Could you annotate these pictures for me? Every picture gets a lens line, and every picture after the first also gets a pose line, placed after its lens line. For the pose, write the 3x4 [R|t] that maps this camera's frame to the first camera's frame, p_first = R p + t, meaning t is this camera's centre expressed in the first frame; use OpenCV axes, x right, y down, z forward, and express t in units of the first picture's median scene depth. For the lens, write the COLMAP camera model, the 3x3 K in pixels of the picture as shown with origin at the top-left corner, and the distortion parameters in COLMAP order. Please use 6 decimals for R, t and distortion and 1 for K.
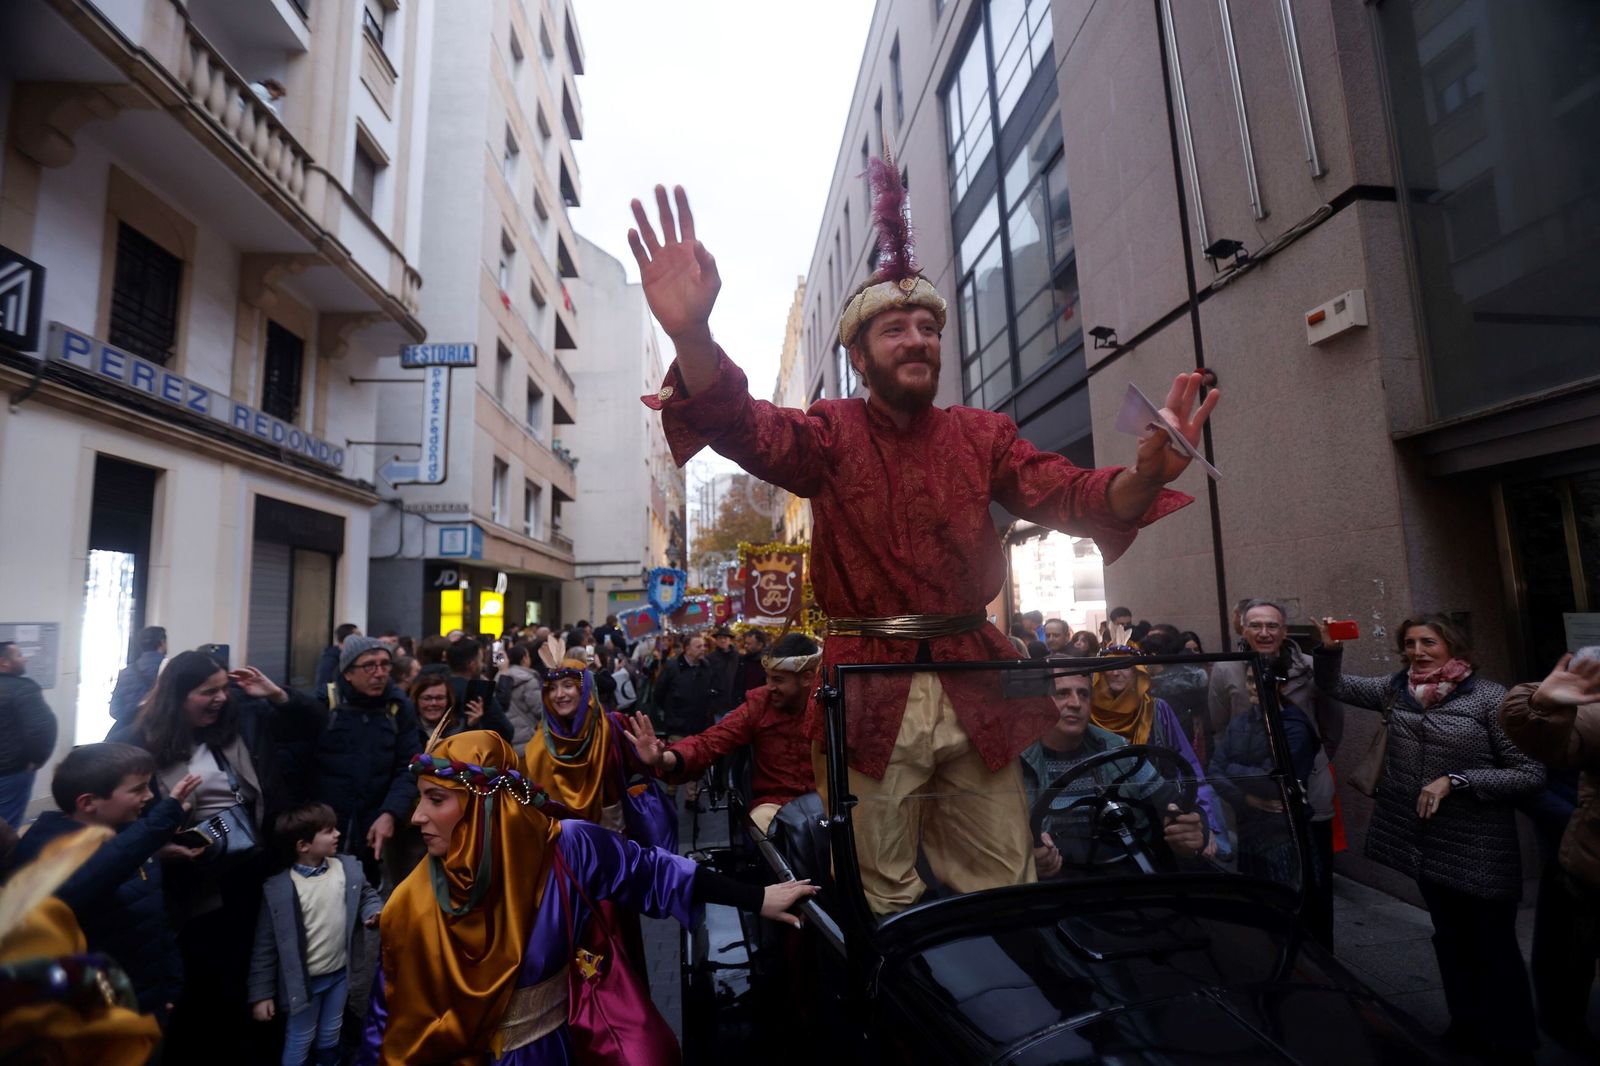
lens RADIAL K [[711.4, 0, 800.0], [0, 711.4, 533.0], [0, 0, 1]] dist [-0.045639, 0.020031]
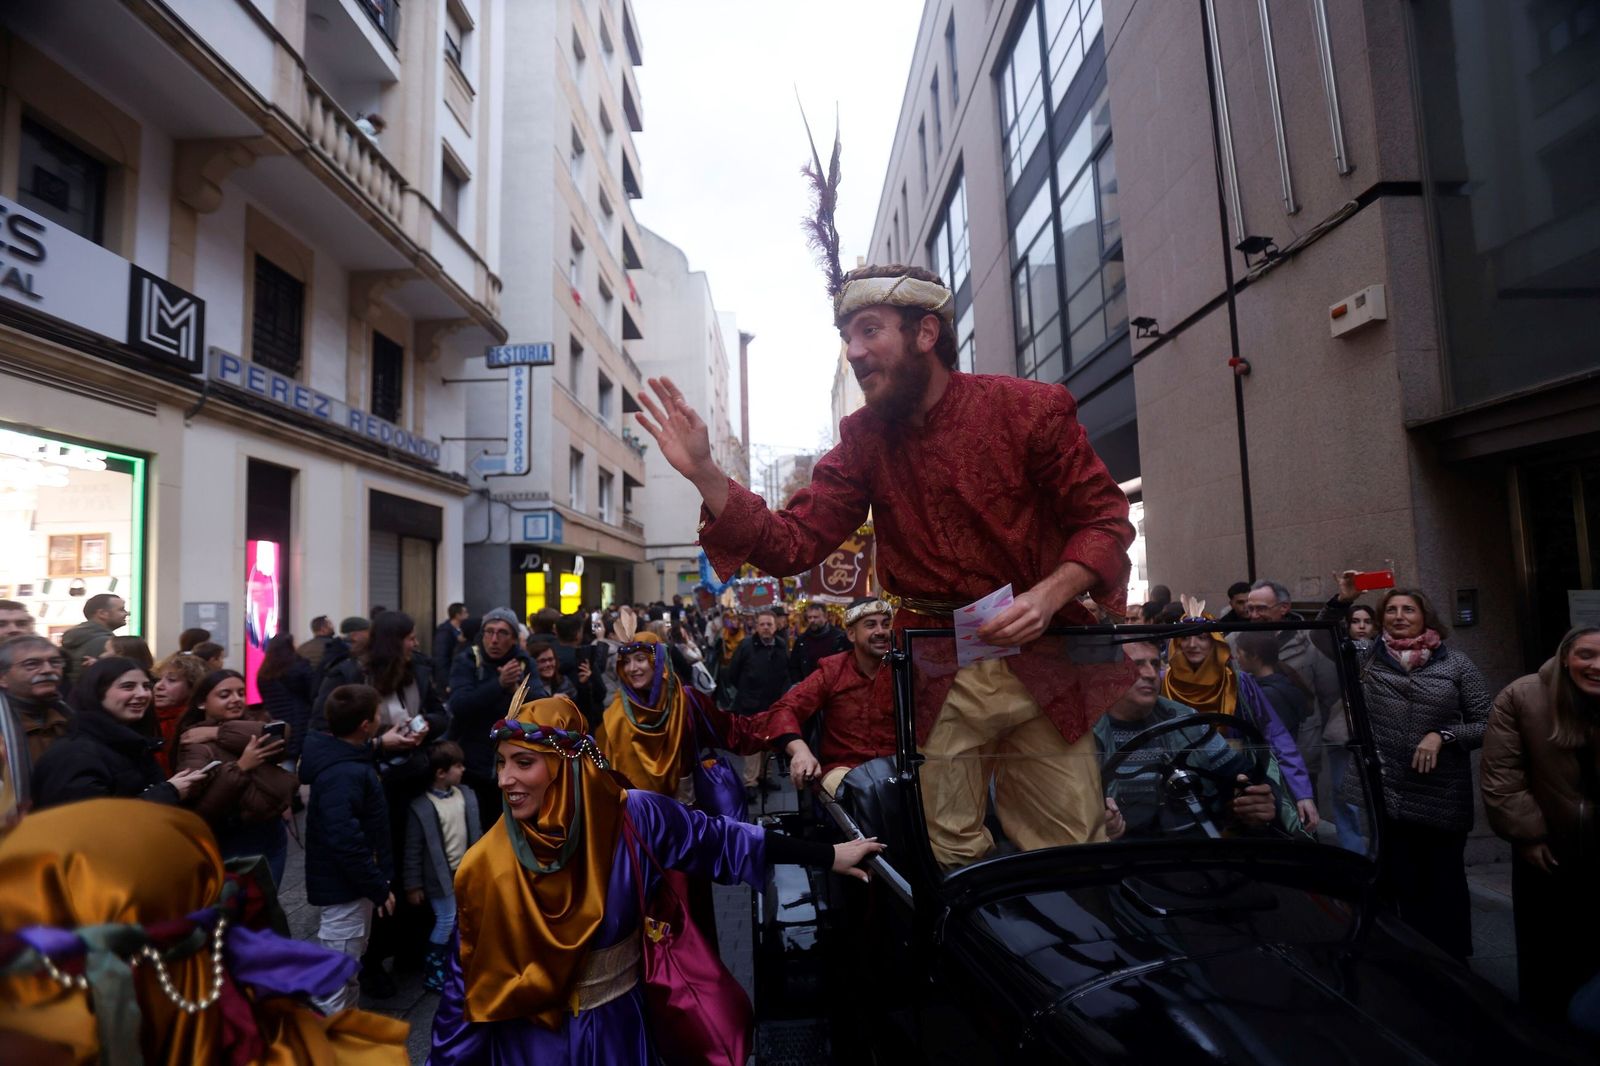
lens RADIAL K [[978.0, 0, 800.0], [0, 978.0, 533.0], [0, 0, 1]] dist [-0.004373, 0.001105]
pose [[0.994724, -0.009445, -0.102156, 0.064360], [0.013911, 0.998974, 0.043098, -0.040976], [0.101644, -0.044292, 0.993834, -0.471910]]
